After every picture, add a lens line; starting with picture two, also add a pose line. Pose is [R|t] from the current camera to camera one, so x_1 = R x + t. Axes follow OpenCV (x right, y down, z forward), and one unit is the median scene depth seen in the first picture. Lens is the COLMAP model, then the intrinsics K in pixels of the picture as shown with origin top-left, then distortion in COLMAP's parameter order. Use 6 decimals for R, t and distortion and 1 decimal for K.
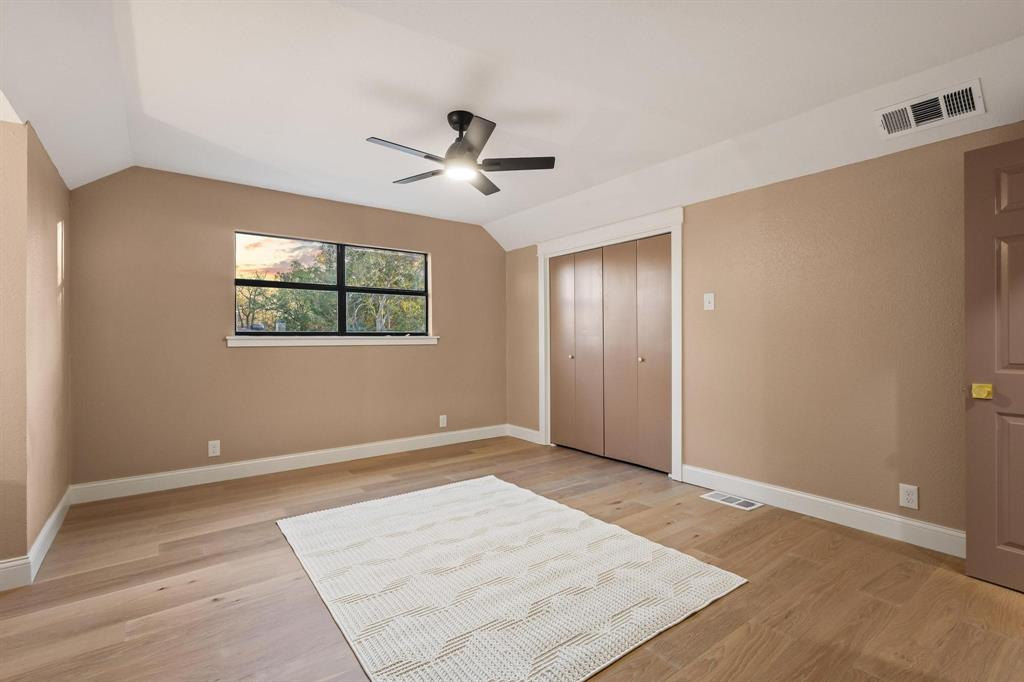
lens RADIAL K [[468.6, 0, 510.8], [0, 468.6, 343.1], [0, 0, 1]] dist [0.004133, 0.000148]
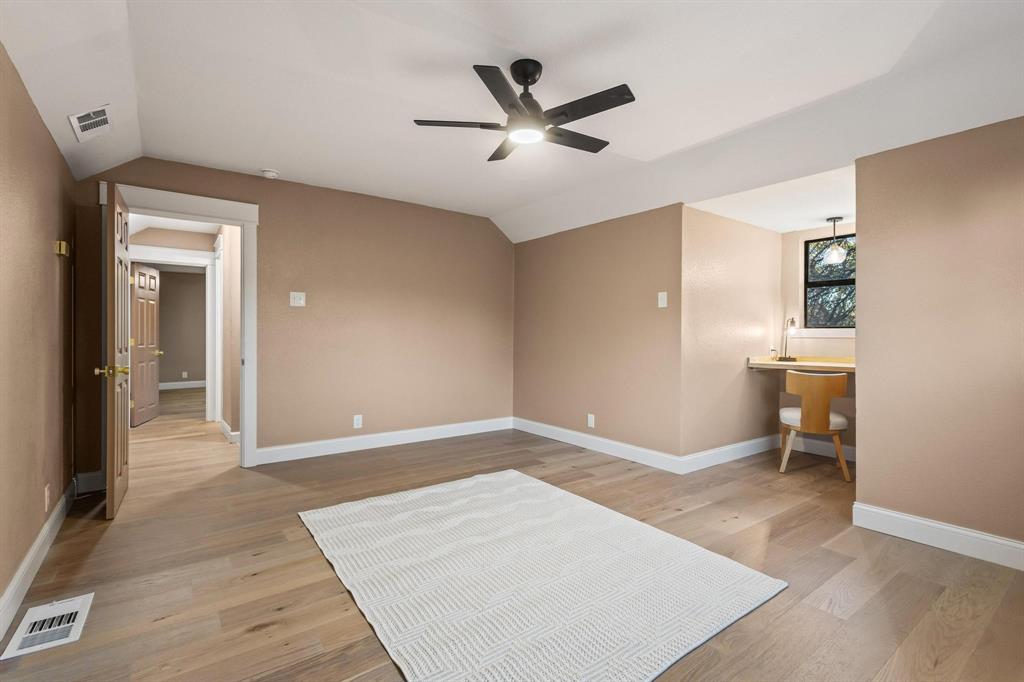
lens RADIAL K [[468.6, 0, 513.4], [0, 468.6, 337.7], [0, 0, 1]] dist [0.004133, 0.000148]
pose [[-0.999974, -0.001550, 0.007092, -0.094932], [-0.001365, 0.999660, 0.026027, -0.020837], [-0.007130, 0.026016, -0.999636, 1.919680]]
